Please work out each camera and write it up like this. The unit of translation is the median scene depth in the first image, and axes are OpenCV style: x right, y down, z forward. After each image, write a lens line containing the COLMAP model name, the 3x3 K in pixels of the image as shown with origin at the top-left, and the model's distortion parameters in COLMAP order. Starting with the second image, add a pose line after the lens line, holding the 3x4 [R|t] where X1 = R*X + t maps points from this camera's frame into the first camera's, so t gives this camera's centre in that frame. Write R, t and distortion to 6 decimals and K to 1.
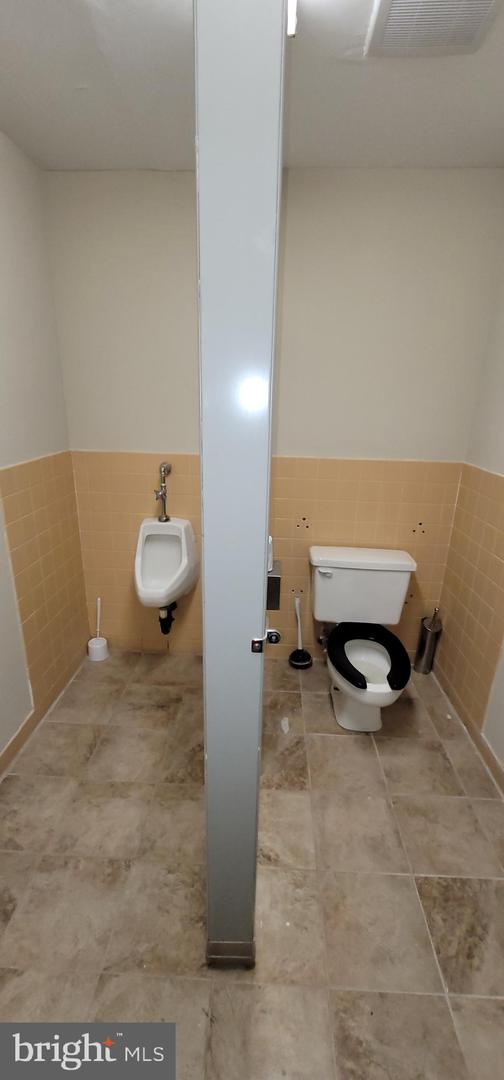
lens RADIAL K [[440.0, 0, 249.0], [0, 440.0, 537.0], [0, 0, 1]] dist [-0.008538, 0.001198]
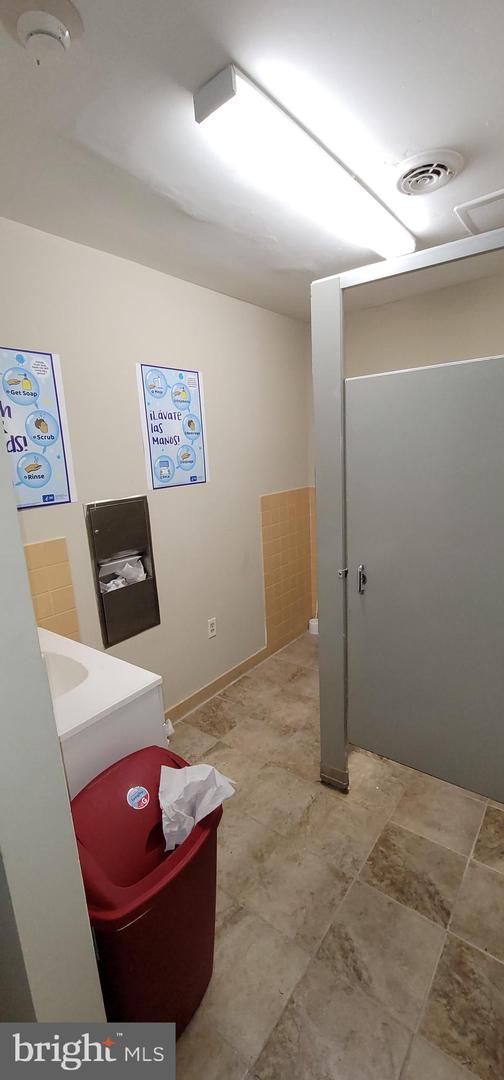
lens RADIAL K [[440.0, 0, 253.8], [0, 440.0, 541.3], [0, 0, 1]] dist [-0.008538, 0.001198]
pose [[0.819530, 0.058797, -0.570011, 0.471758], [-0.113205, 0.991730, -0.060461, 0.156033], [0.561743, 0.114078, 0.819409, -0.492987]]
